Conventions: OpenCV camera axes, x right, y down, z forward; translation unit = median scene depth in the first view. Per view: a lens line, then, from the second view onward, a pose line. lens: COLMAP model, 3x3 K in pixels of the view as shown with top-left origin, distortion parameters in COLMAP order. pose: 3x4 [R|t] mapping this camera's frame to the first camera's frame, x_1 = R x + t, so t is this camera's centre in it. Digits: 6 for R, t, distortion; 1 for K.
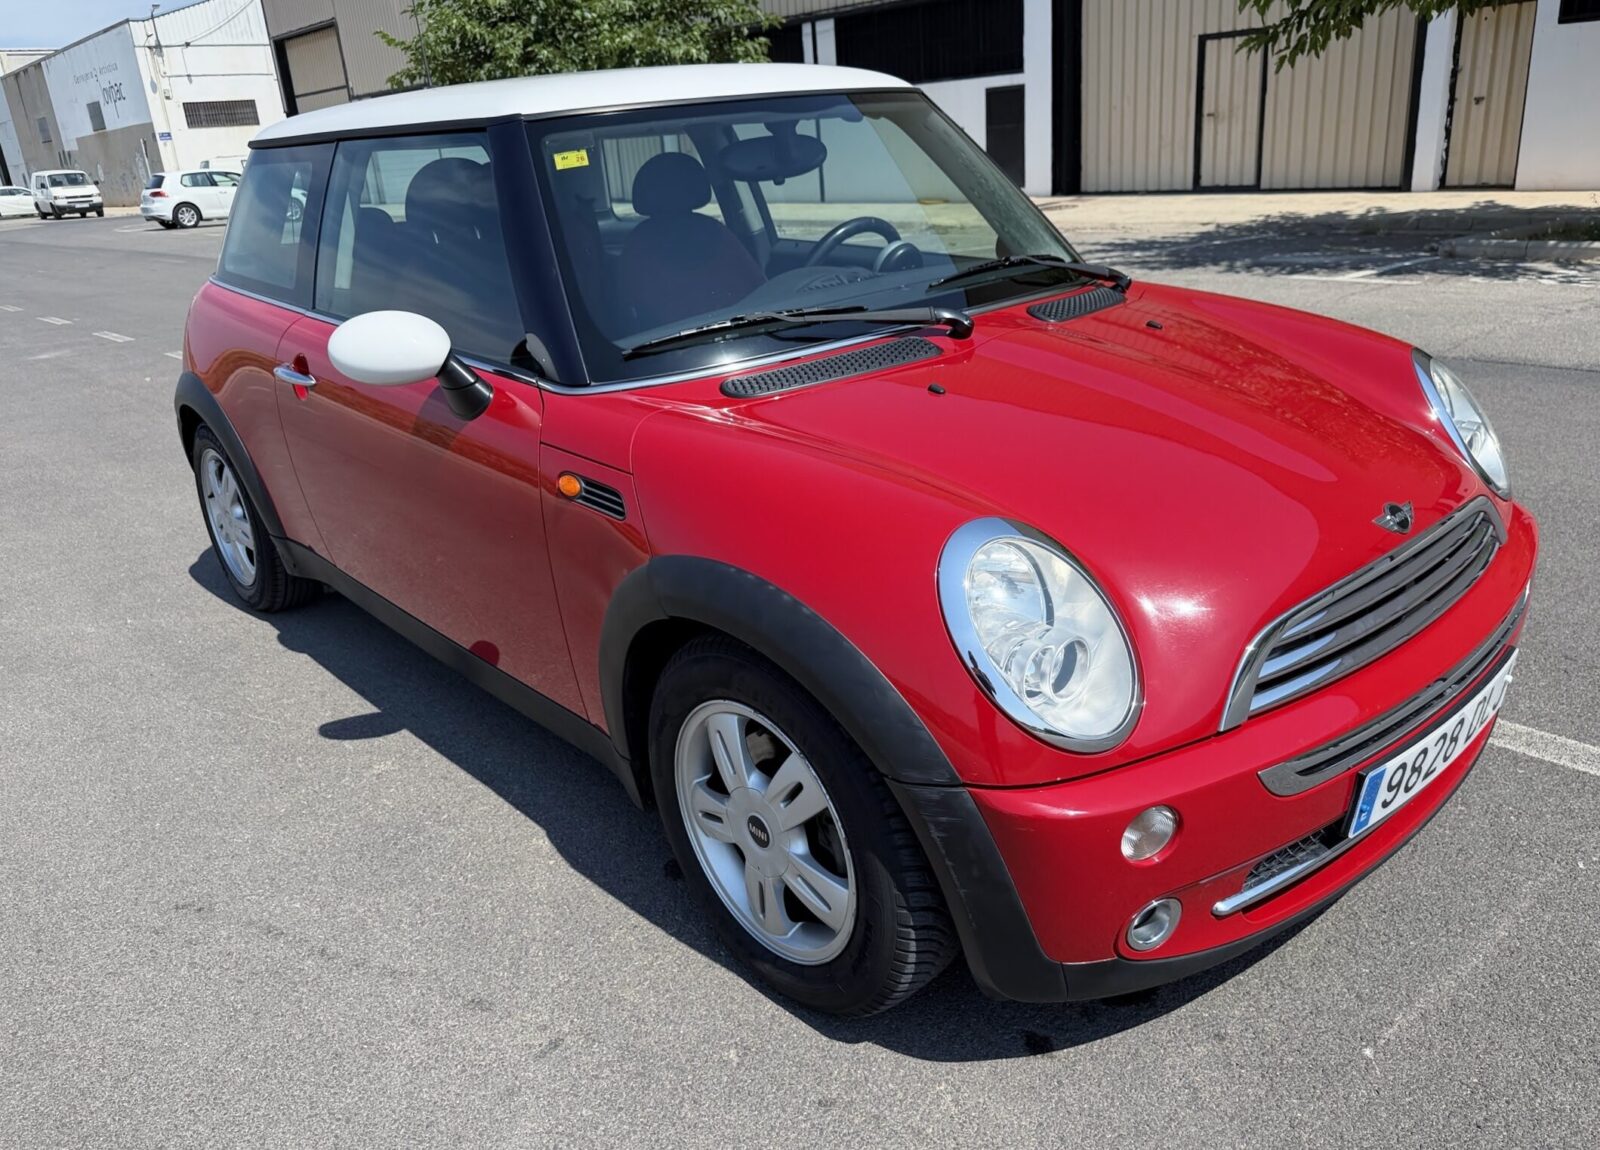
lens RADIAL K [[1223.1, 0, 797.7], [0, 1223.1, 575.2], [0, 0, 1]] dist [-0.001532, -0.006662]
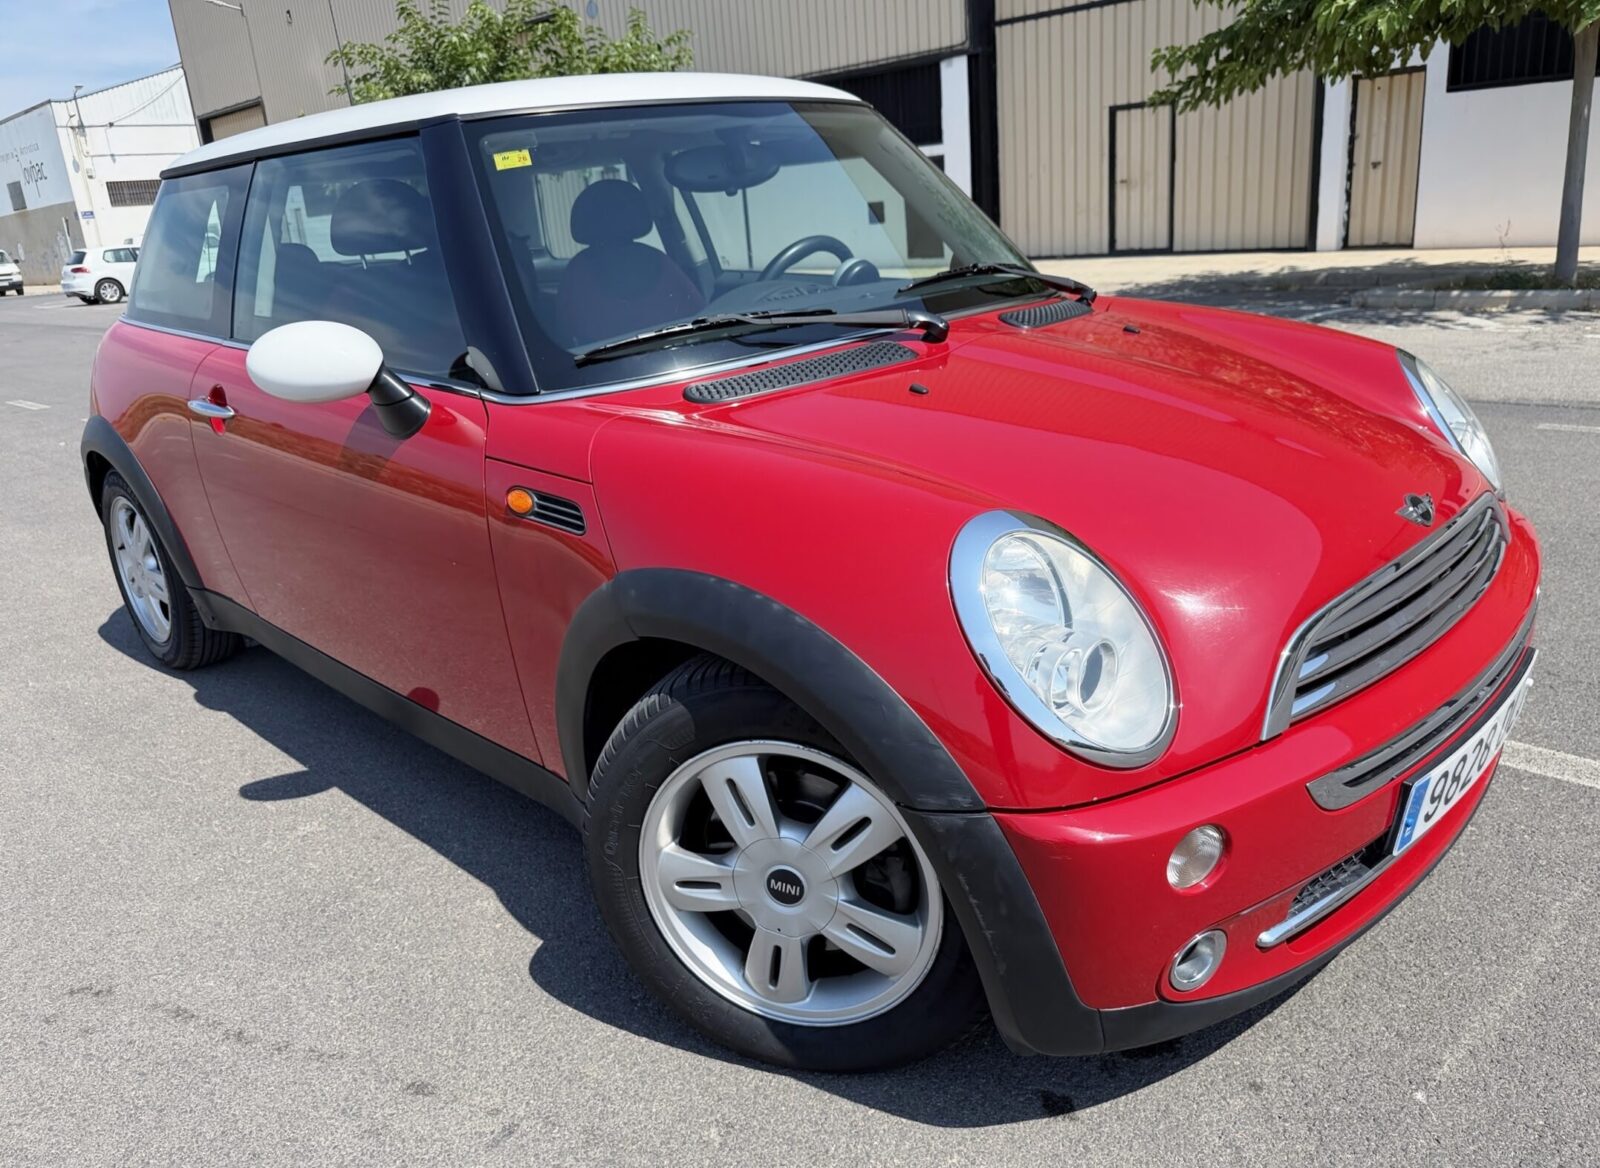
lens RADIAL K [[1187.2, 0, 801.8], [0, 1187.2, 586.9], [0, 0, 1]] dist [-0.008601, -0.000823]
pose [[0.997663, -0.019706, 0.065422, -0.028556], [0.022745, 0.998681, -0.046037, 0.028944], [-0.064428, 0.047418, 0.996795, 0.092883]]
